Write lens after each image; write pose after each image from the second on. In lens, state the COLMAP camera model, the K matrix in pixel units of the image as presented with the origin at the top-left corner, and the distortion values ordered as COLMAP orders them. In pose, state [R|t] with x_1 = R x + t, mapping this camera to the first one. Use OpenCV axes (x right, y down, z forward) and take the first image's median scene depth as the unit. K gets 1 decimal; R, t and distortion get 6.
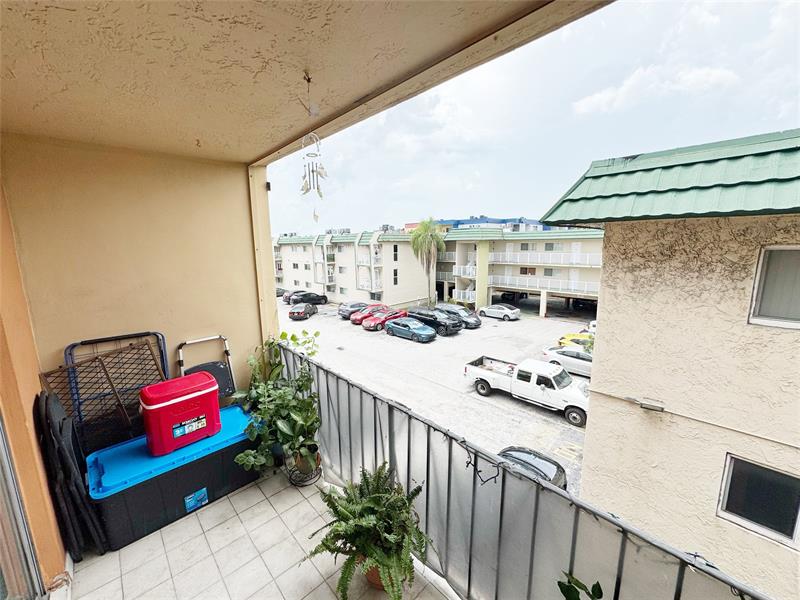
lens RADIAL K [[319.3, 0, 399.5], [0, 319.3, 300.9], [0, 0, 1]] dist [-0.003091, 0.000857]
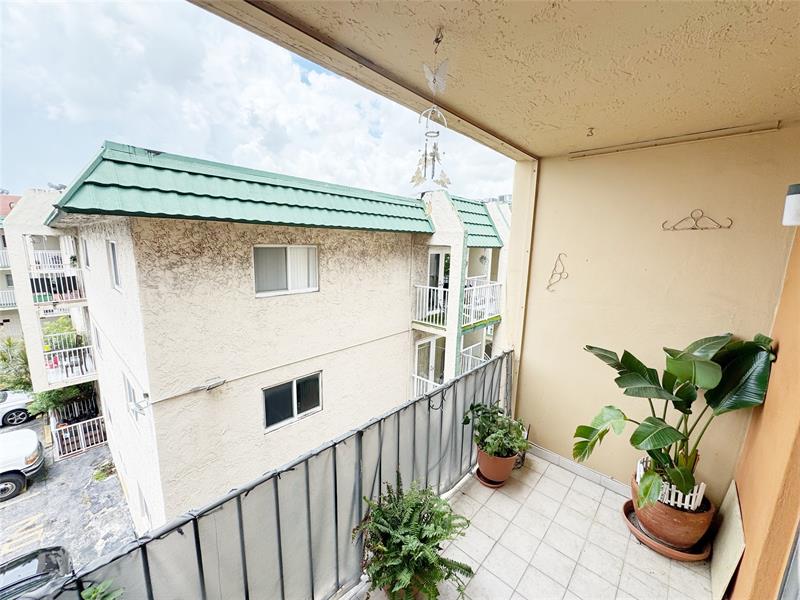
lens RADIAL K [[319.3, 0, 398.9], [0, 319.3, 301.3], [0, 0, 1]] dist [-0.003091, 0.000857]
pose [[-0.061794, -0.169154, 0.983651, -0.336851], [0.153455, 0.972206, 0.176826, -0.062024], [-0.986222, 0.161872, -0.034119, 0.353401]]
